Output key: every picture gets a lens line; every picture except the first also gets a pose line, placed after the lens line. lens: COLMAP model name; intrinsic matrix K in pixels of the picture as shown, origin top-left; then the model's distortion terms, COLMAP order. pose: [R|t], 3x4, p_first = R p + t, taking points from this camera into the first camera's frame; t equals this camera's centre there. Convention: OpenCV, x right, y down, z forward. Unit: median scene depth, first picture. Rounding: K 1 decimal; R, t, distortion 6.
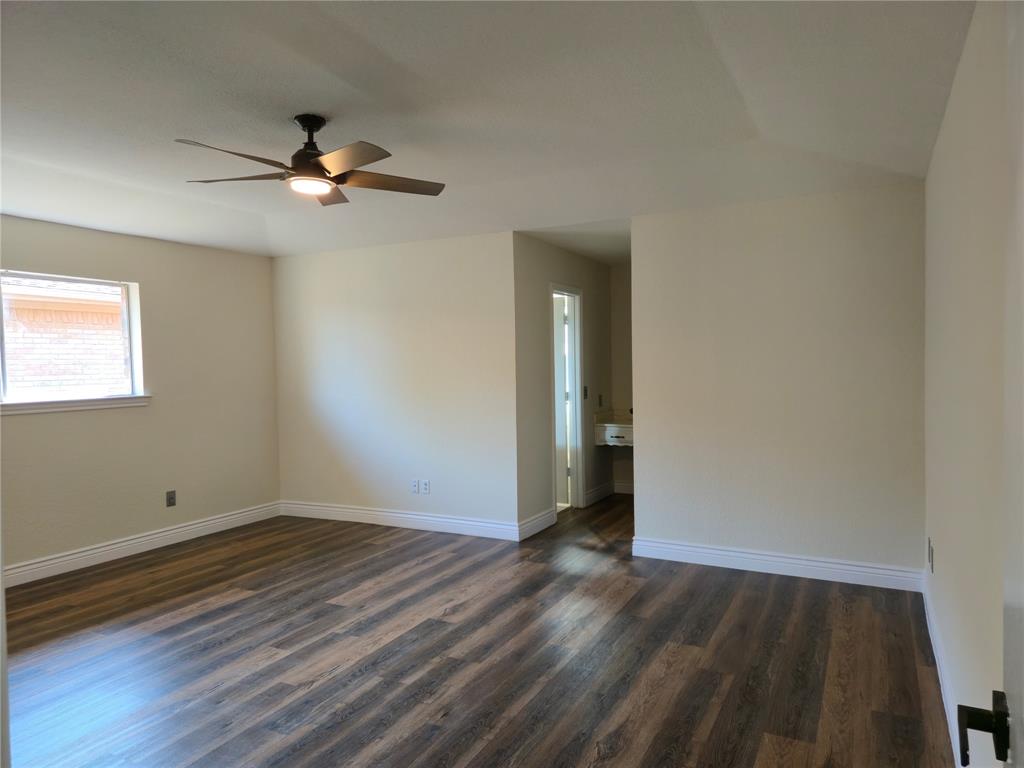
lens RADIAL K [[687.2, 0, 514.4], [0, 687.2, 391.2], [0, 0, 1]] dist [0.057901, -0.051854]
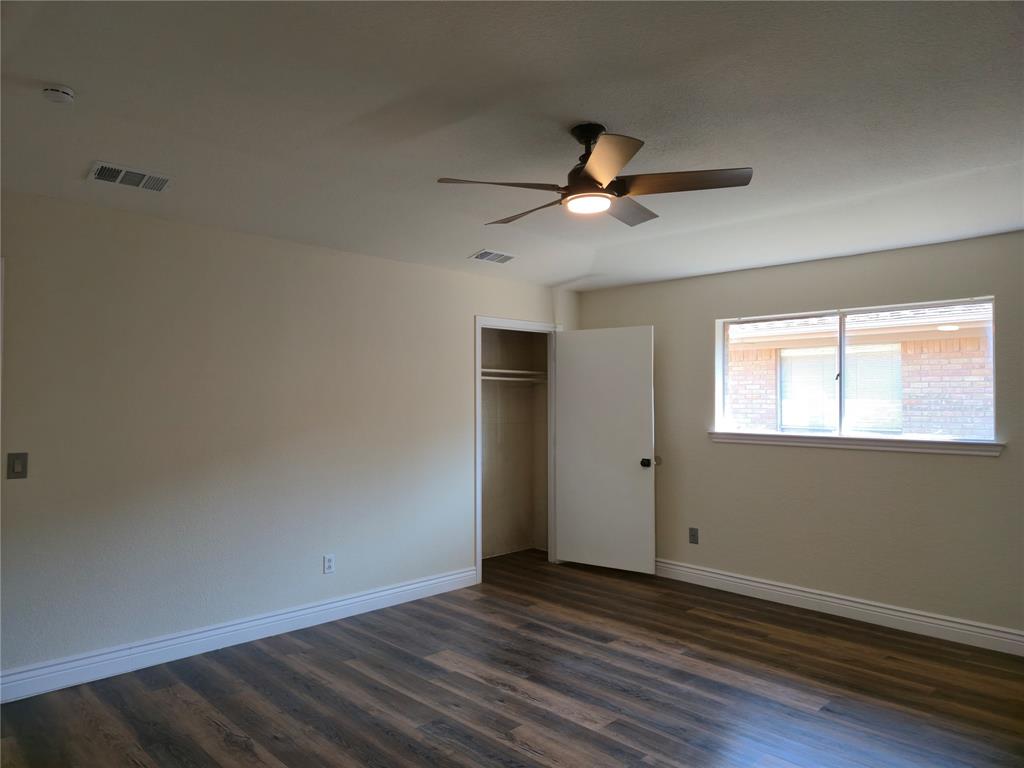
lens RADIAL K [[687.2, 0, 513.4], [0, 687.2, 387.0], [0, 0, 1]] dist [0.057901, -0.051854]
pose [[-0.314103, -0.004694, -0.949377, 0.449166], [-0.038362, 0.999234, 0.007752, -0.051555], [0.948614, 0.038855, -0.314042, 0.942293]]
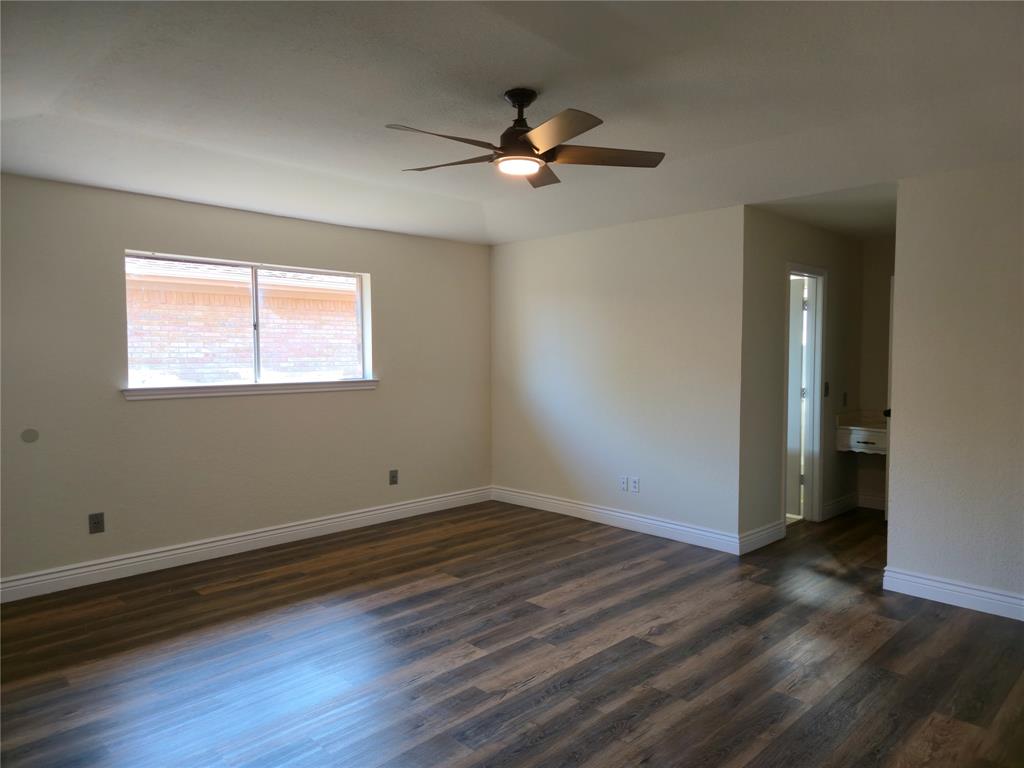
lens RADIAL K [[687.2, 0, 513.8], [0, 687.2, 387.3], [0, 0, 1]] dist [0.057901, -0.051854]
pose [[0.950686, 0.032070, -0.308493, -0.001058], [-0.027200, 0.999428, 0.020075, -0.011337], [0.308960, -0.010694, 0.951015, 0.080788]]
